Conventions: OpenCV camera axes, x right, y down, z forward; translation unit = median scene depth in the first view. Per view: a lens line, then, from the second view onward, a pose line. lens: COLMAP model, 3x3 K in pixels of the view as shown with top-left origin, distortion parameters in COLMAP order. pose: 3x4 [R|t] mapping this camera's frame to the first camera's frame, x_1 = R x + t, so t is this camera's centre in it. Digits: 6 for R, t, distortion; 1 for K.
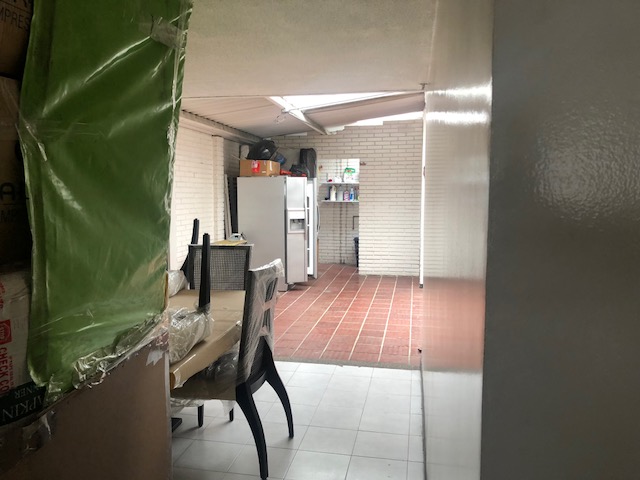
lens RADIAL K [[525.0, 0, 320.0], [0, 525.0, 240.0], [0, 0, 1]] dist [0.017072, -0.004694]
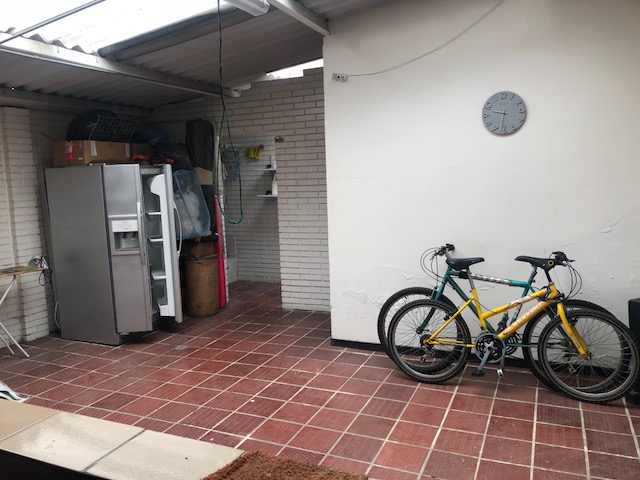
lens RADIAL K [[525.0, 0, 320.0], [0, 525.0, 240.0], [0, 0, 1]] dist [0.017072, -0.004694]
pose [[0.974148, -0.003721, -0.225880, 0.280120], [0.010613, 0.999514, 0.029307, -0.040665], [0.225661, -0.030946, 0.973714, 0.384319]]
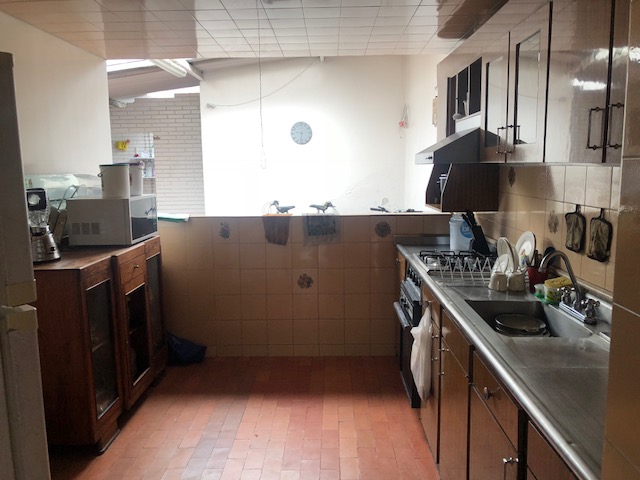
lens RADIAL K [[525.0, 0, 320.0], [0, 525.0, 240.0], [0, 0, 1]] dist [0.017072, -0.004694]
pose [[0.983981, -0.036003, 0.174603, 0.204227], [0.027396, 0.998300, 0.051453, 0.000126], [-0.176158, -0.045845, 0.983294, -0.011135]]
